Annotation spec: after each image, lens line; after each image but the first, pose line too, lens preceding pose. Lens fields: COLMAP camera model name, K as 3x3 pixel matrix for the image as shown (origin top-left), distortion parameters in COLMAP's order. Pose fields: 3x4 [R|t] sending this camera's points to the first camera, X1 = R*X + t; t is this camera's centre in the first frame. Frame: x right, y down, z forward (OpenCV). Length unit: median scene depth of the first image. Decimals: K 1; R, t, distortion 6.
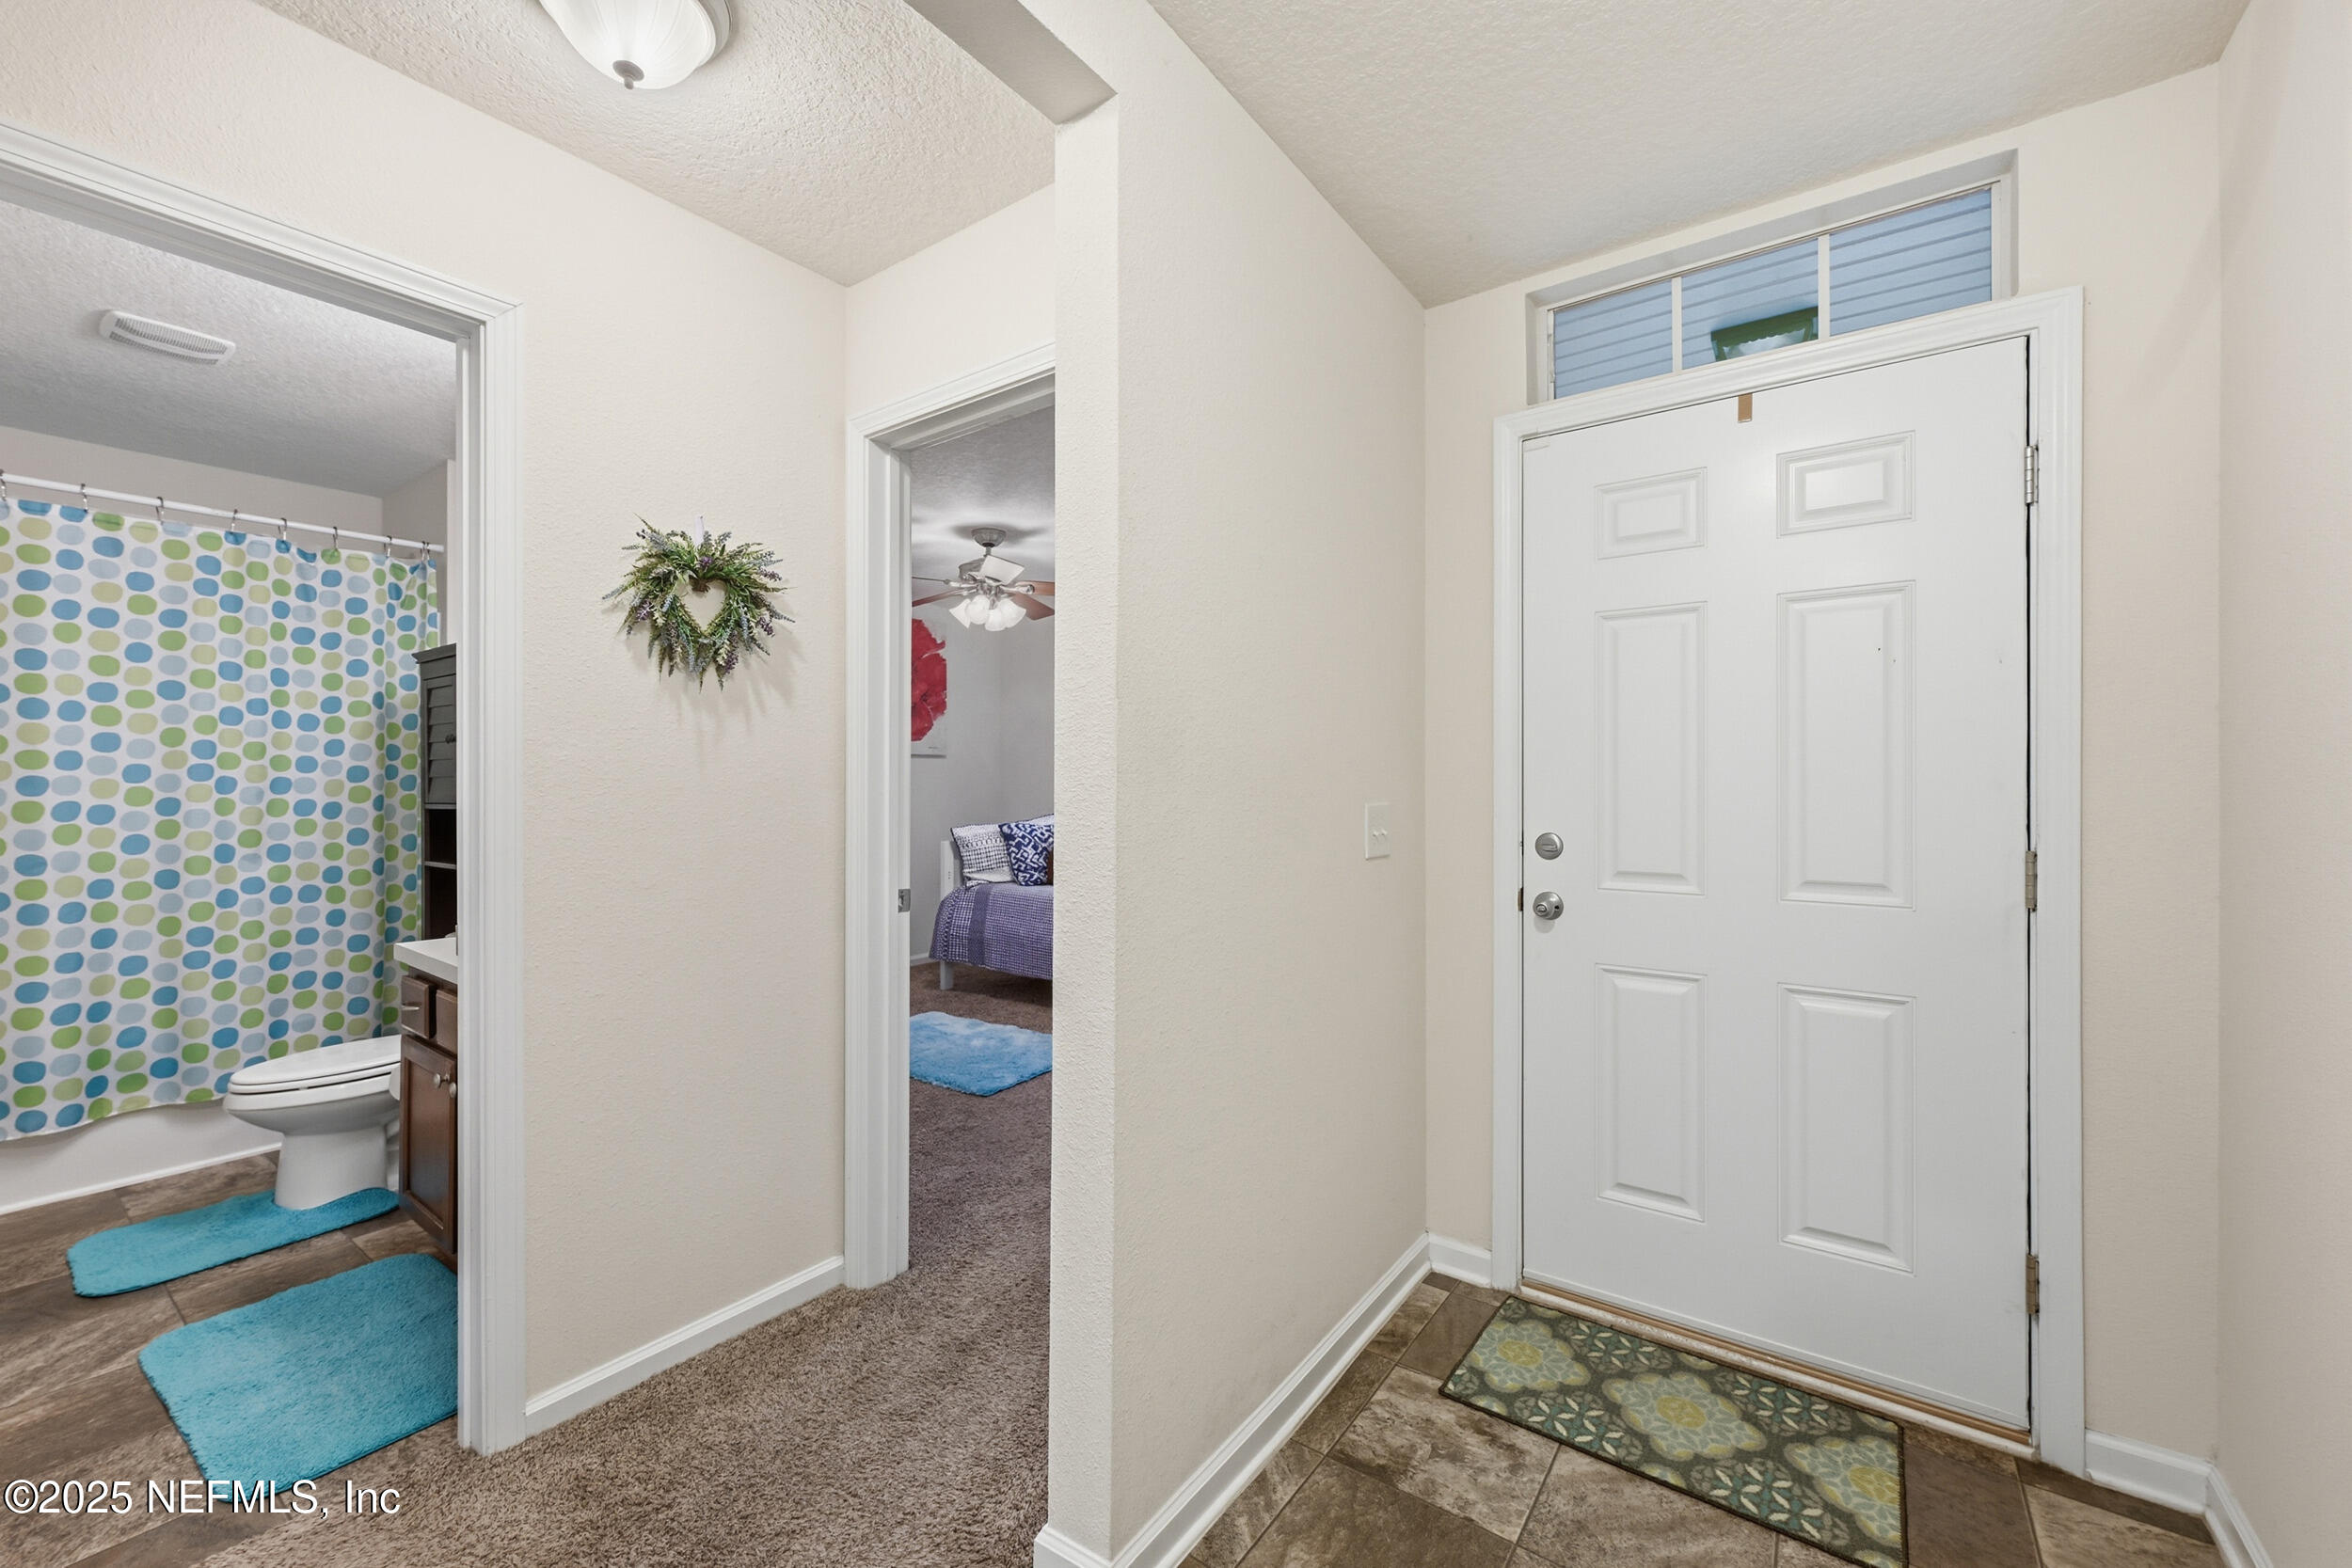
lens RADIAL K [[942.0, 0, 1176.0], [0, 942.0, 784.0], [0, 0, 1]] dist [0.001008, -0.000253]
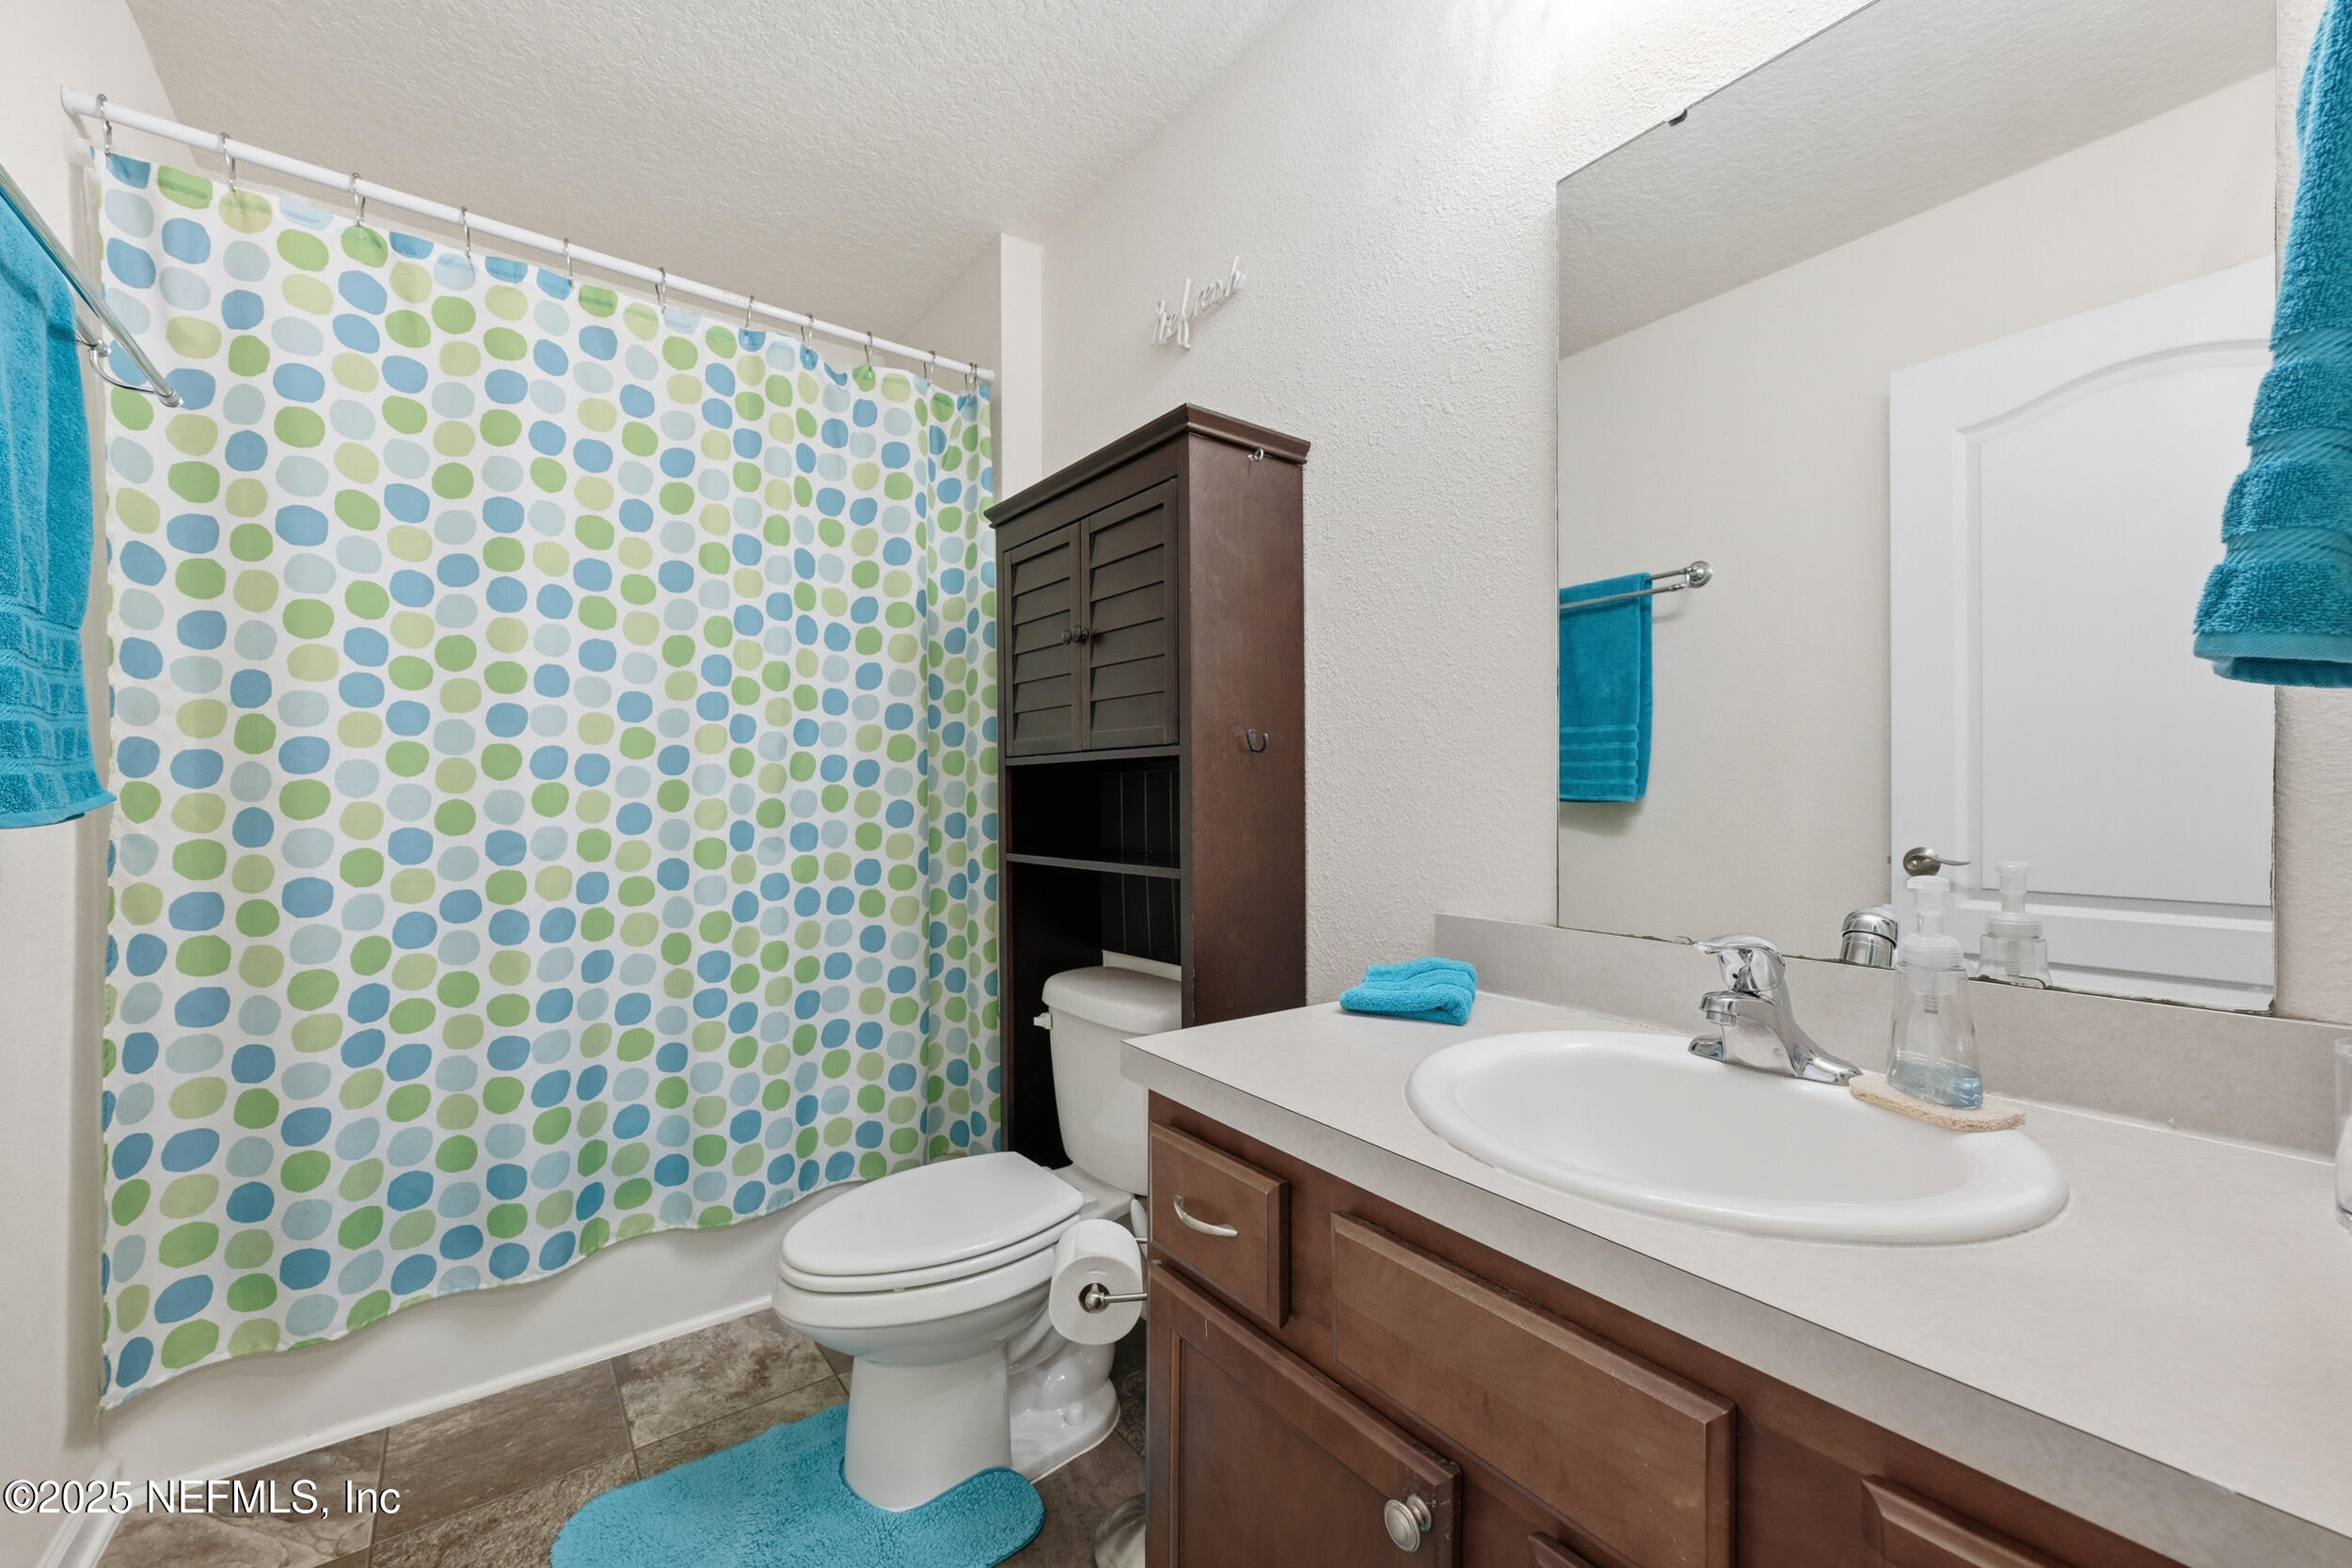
lens RADIAL K [[958.7, 0, 1169.9], [0, 958.7, 797.4], [0, 0, 1]] dist [-0.000069, -0.000032]
pose [[0.952671, -0.001162, -0.303999, -0.570687], [0.003328, 0.999973, 0.006607, 0.047266], [0.303983, -0.007306, 0.952649, 0.500780]]
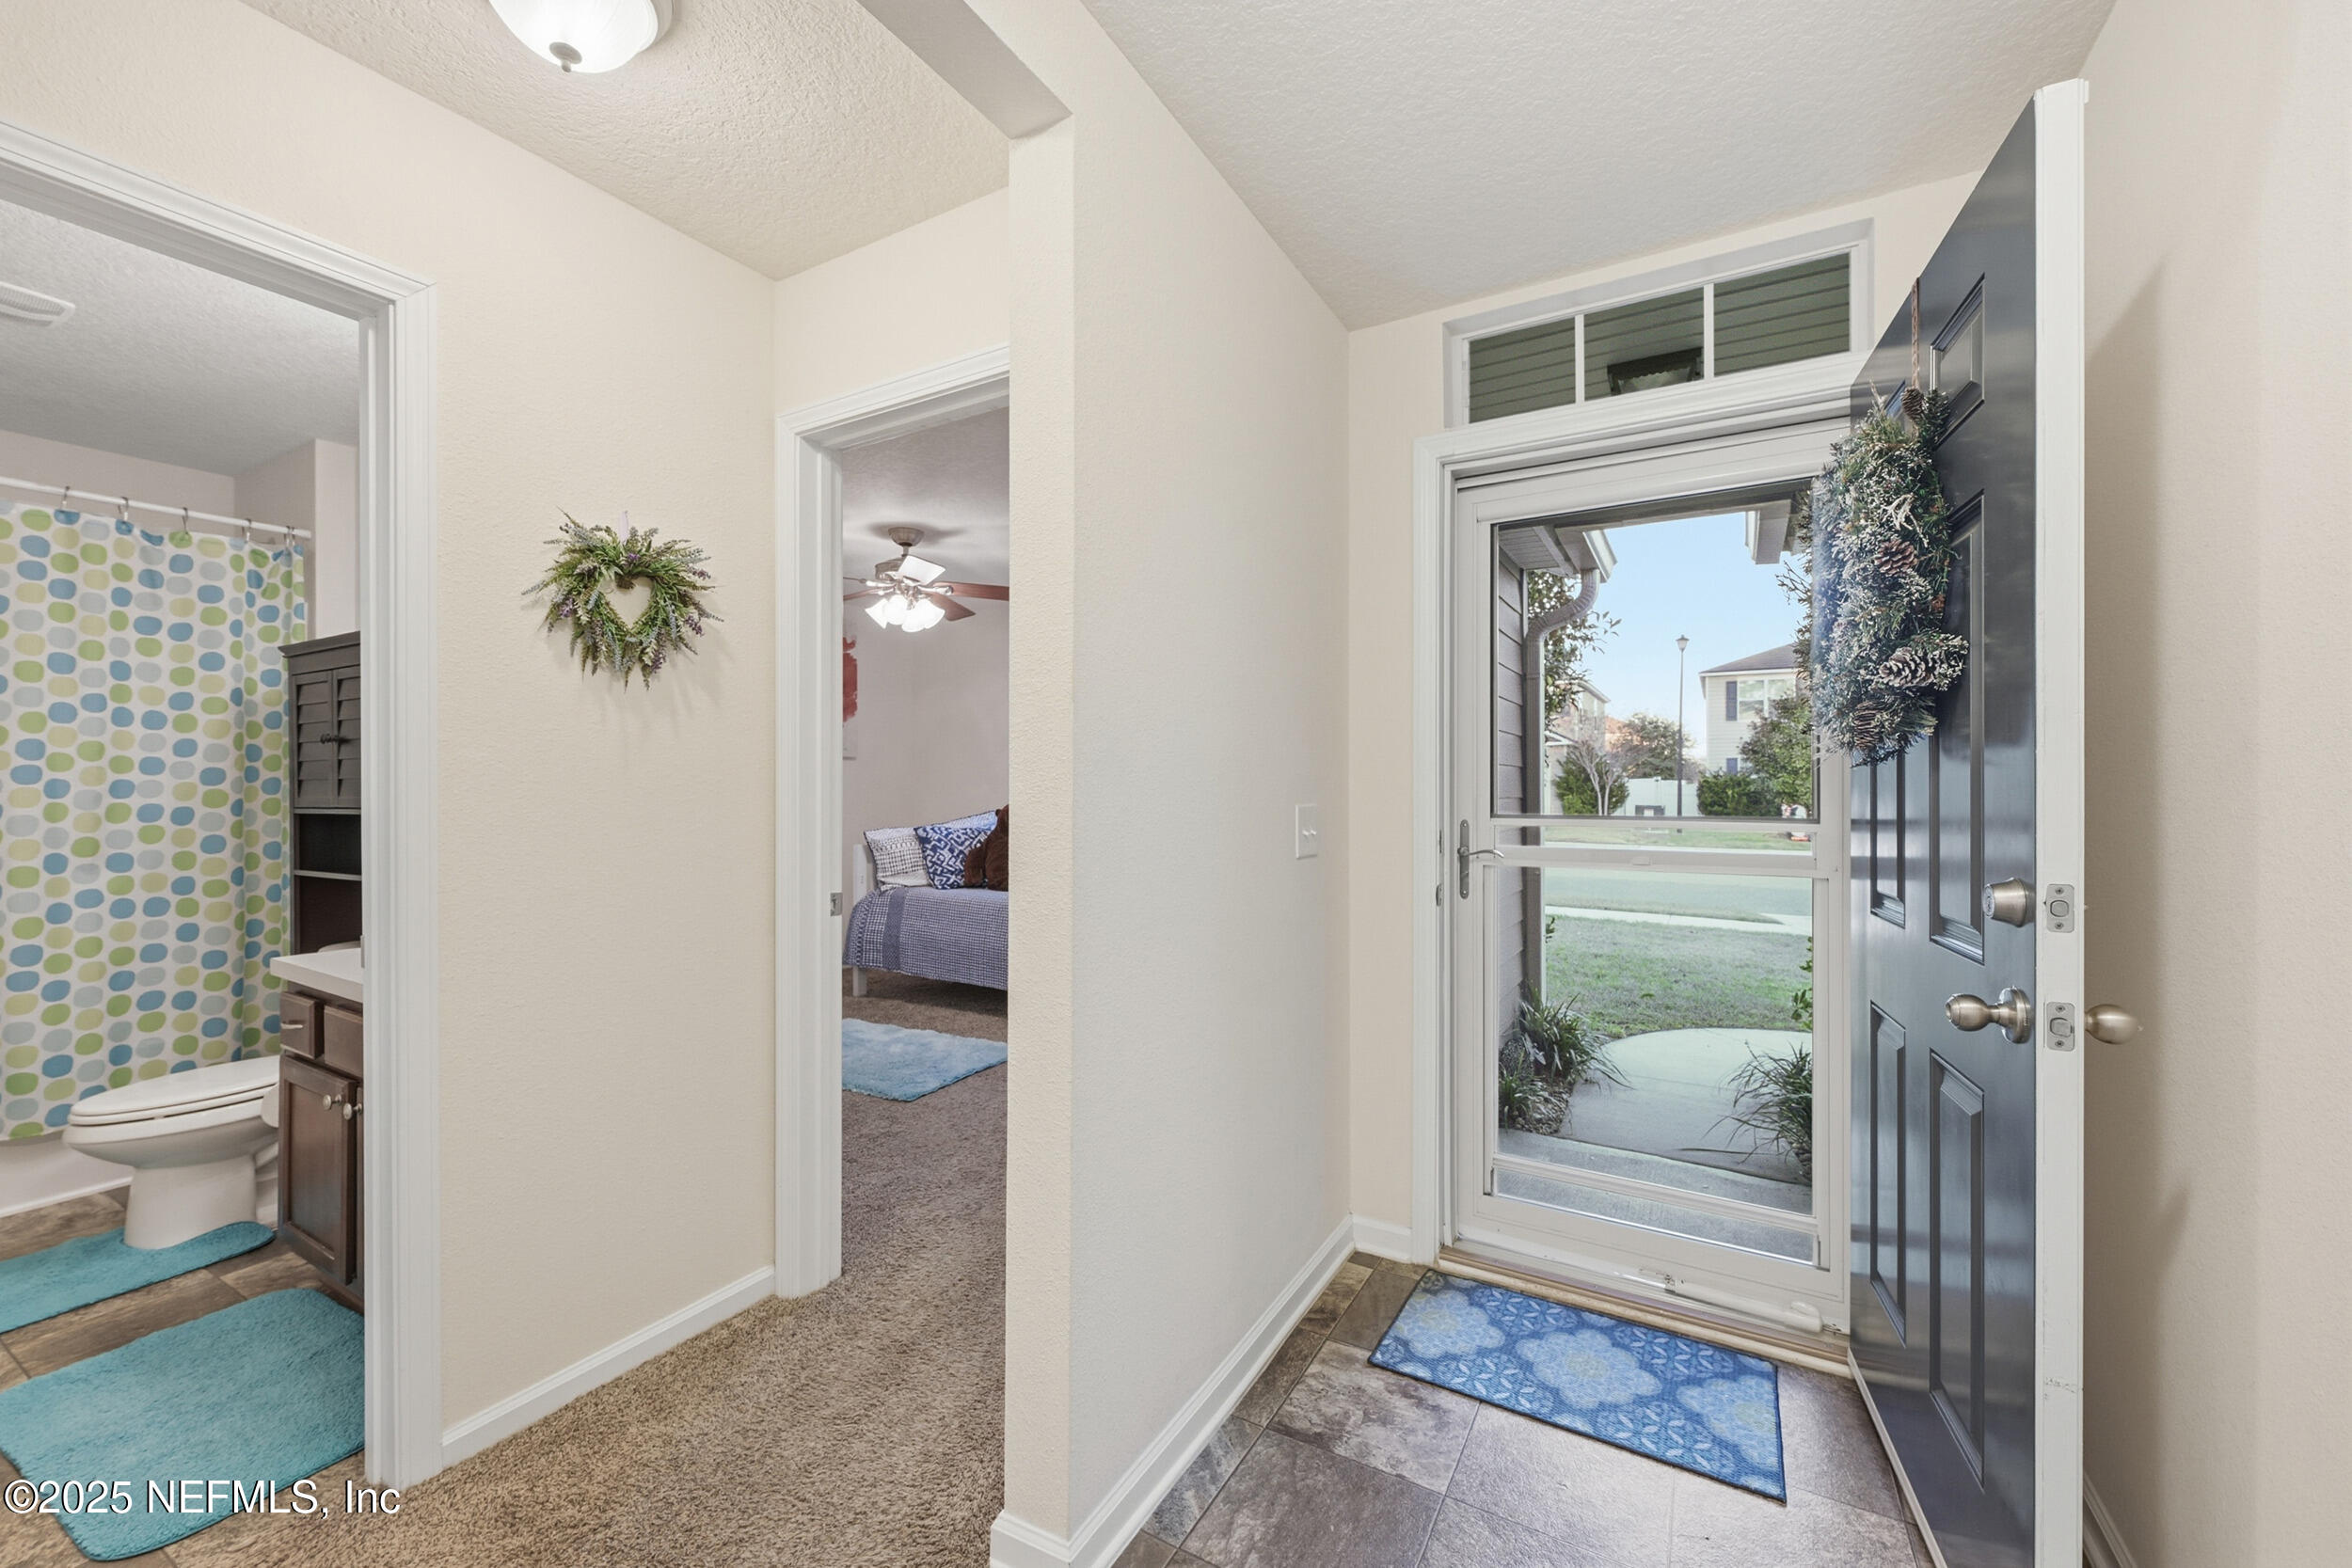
lens RADIAL K [[939.7, 0, 1179.5], [0, 939.7, 788.9], [0, 0, 1]] dist [0.000788, -0.000234]
pose [[0.994636, -0.001241, 0.103429, -0.025526], [0.000975, 0.999996, 0.002626, 0.000177], [-0.103432, -0.002511, 0.994633, -0.015646]]
